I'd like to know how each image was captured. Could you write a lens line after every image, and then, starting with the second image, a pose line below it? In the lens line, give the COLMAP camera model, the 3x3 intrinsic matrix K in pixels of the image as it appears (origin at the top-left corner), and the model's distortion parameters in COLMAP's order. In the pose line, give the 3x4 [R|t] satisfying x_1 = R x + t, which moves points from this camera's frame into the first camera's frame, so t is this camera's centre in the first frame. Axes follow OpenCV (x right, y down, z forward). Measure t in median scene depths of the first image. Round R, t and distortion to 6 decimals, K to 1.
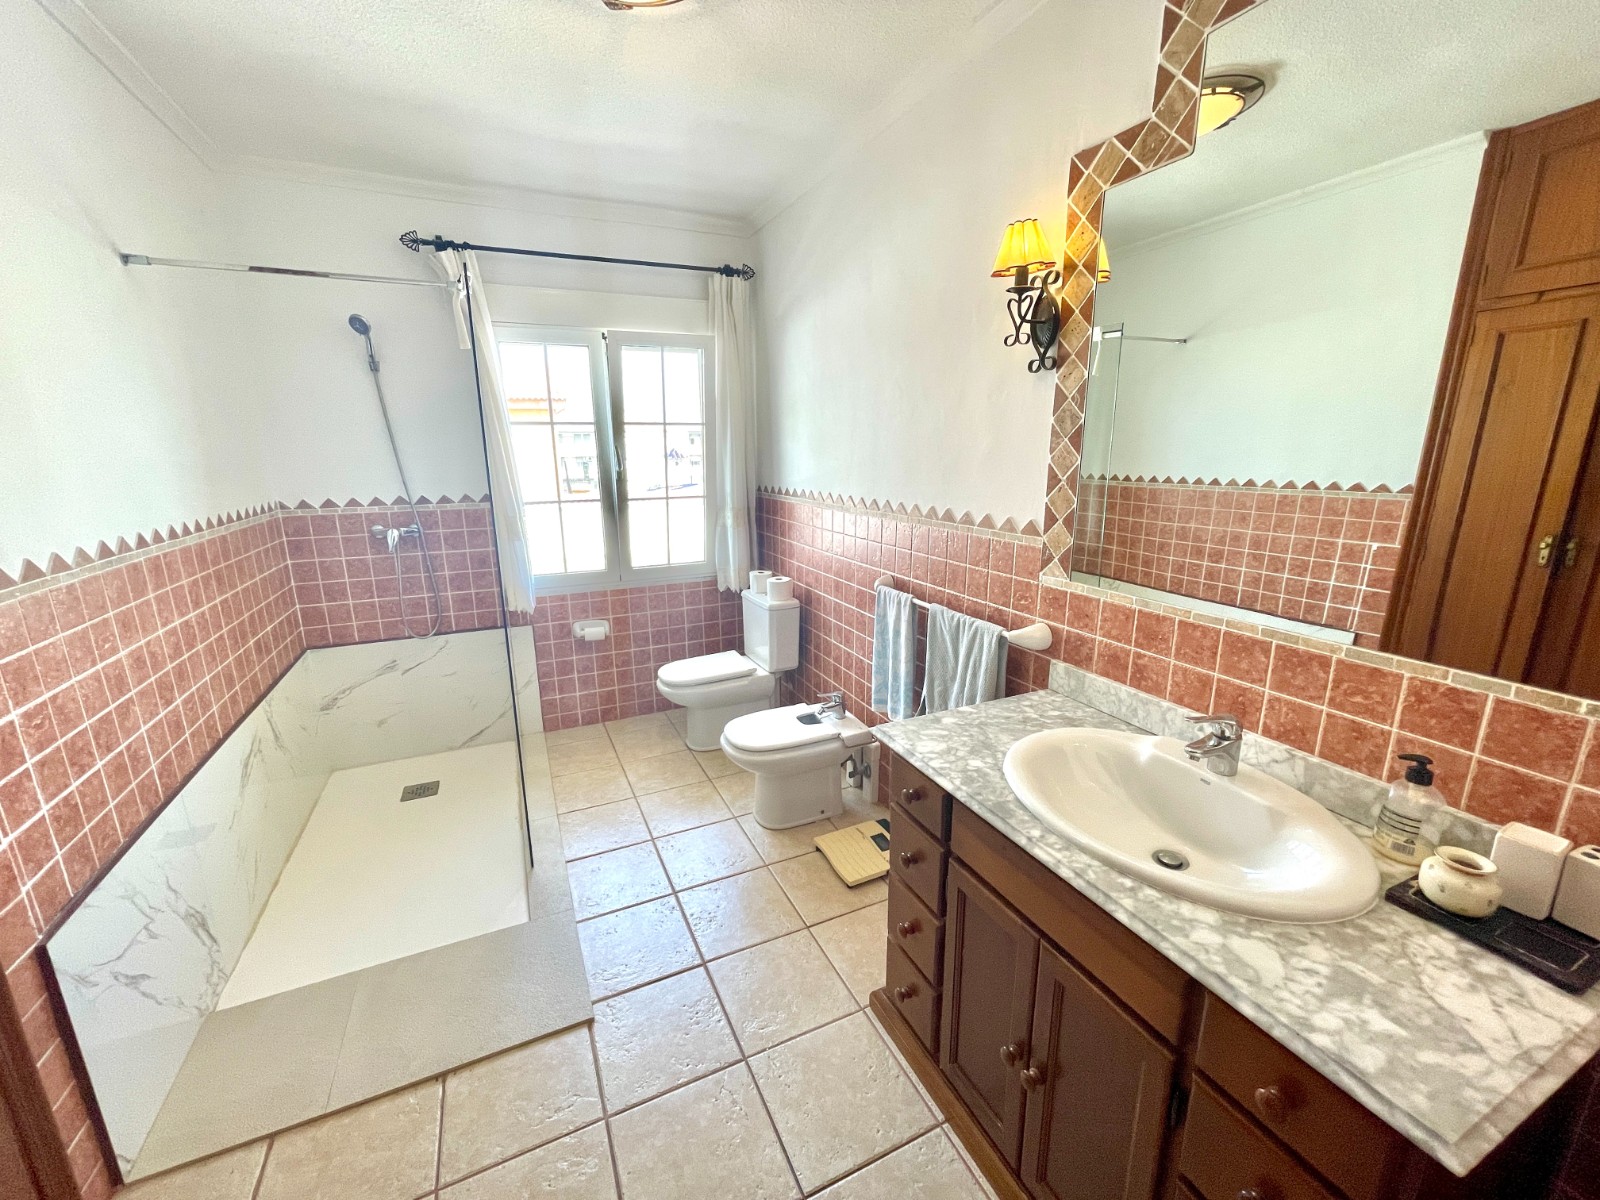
lens RADIAL K [[644.9, 0, 794.3], [0, 644.9, 597.0], [0, 0, 1]] dist [-0.002787, 0.000529]
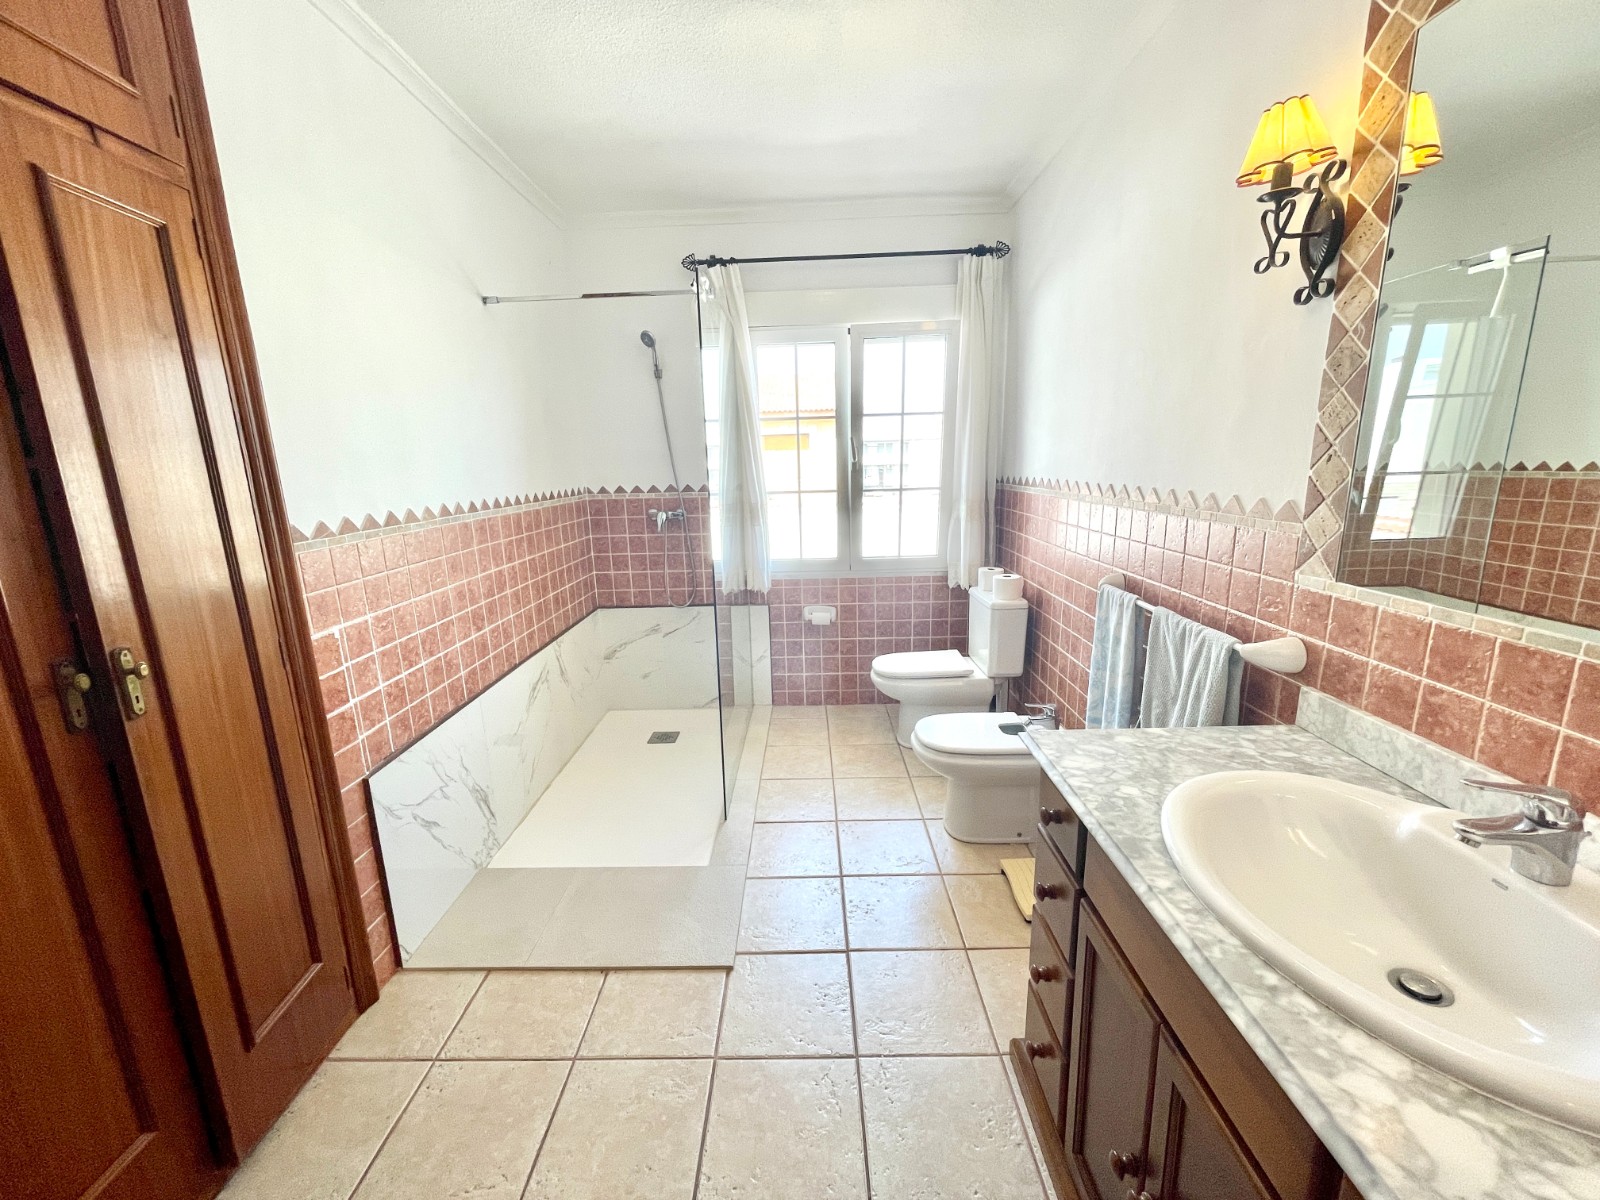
lens RADIAL K [[644.9, 0, 791.2], [0, 644.9, 596.6], [0, 0, 1]] dist [-0.002787, 0.000529]
pose [[0.899540, 0.076278, -0.430126, 0.180112], [-0.081321, 0.996666, 0.006677, 0.036594], [0.429202, 0.028971, 0.902744, 0.071189]]
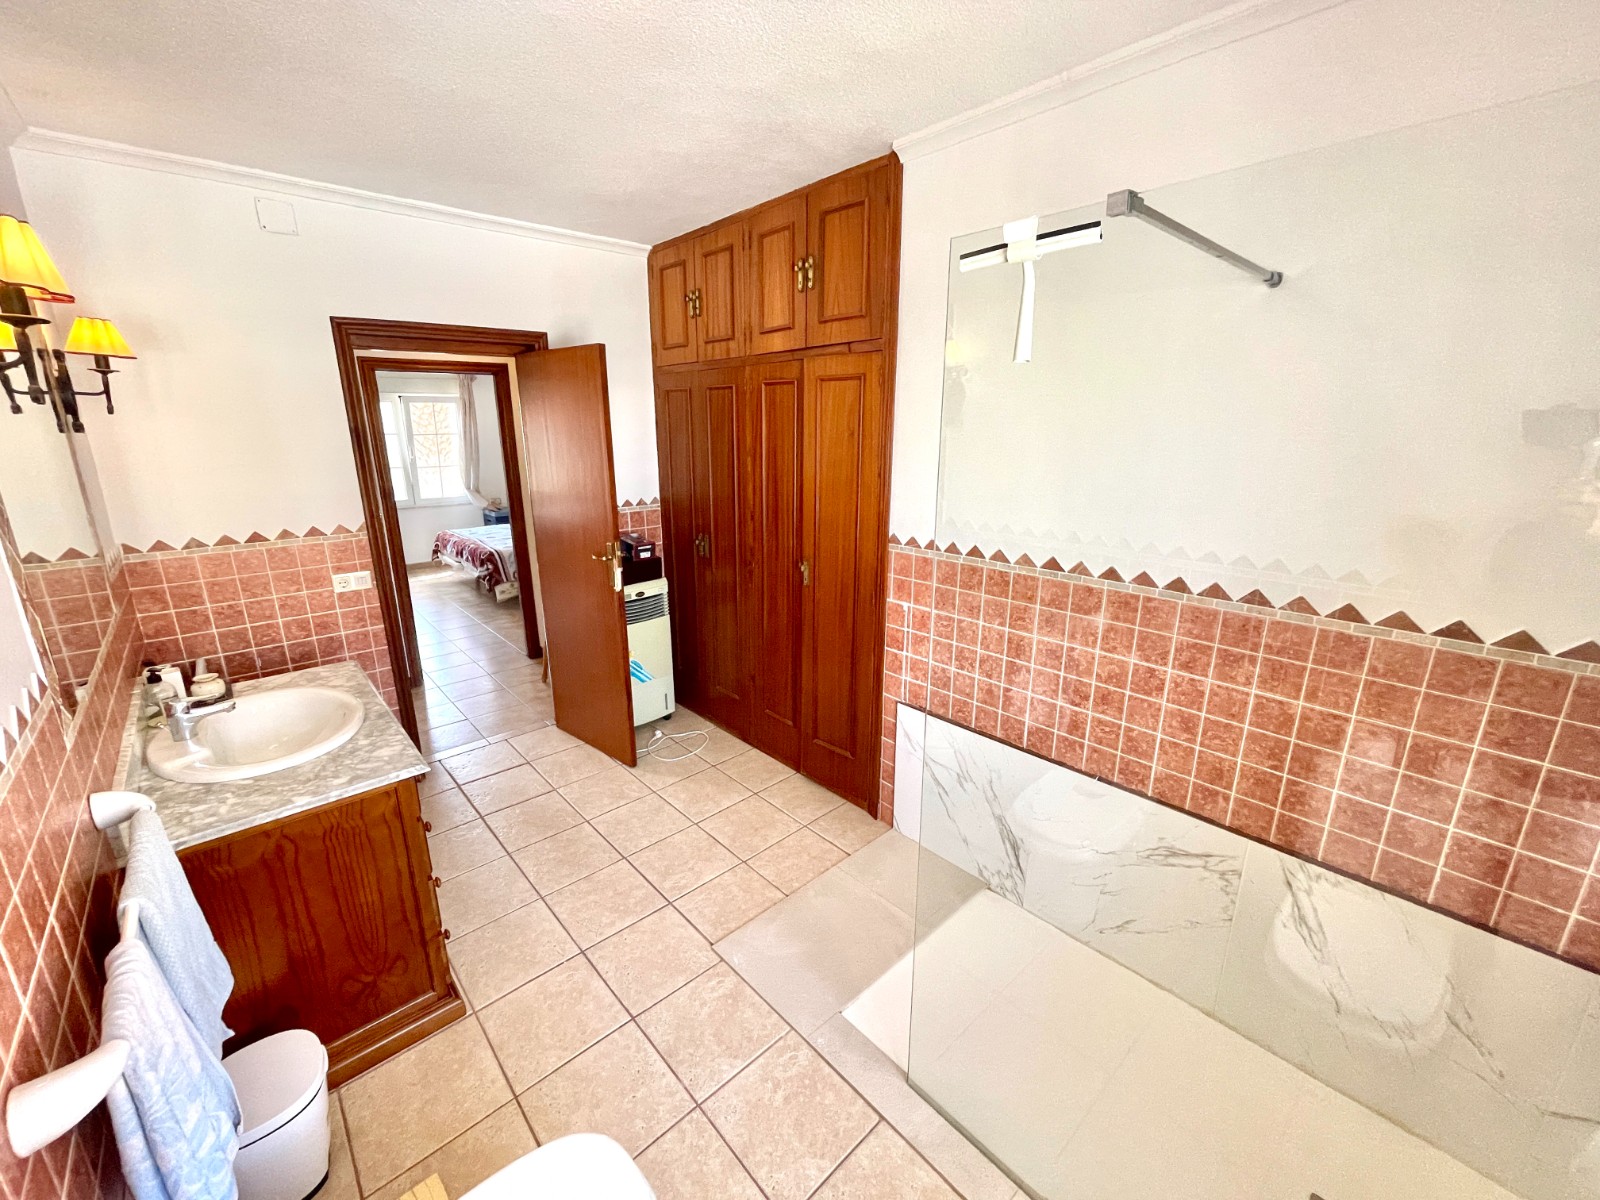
lens RADIAL K [[644.9, 0, 801.8], [0, 644.9, 595.4], [0, 0, 1]] dist [-0.002787, 0.000529]
pose [[-0.951557, 0.092103, -0.293353, -0.177906], [-0.059614, 0.880712, 0.469886, -0.538853], [0.301637, 0.464611, -0.832557, 1.763063]]
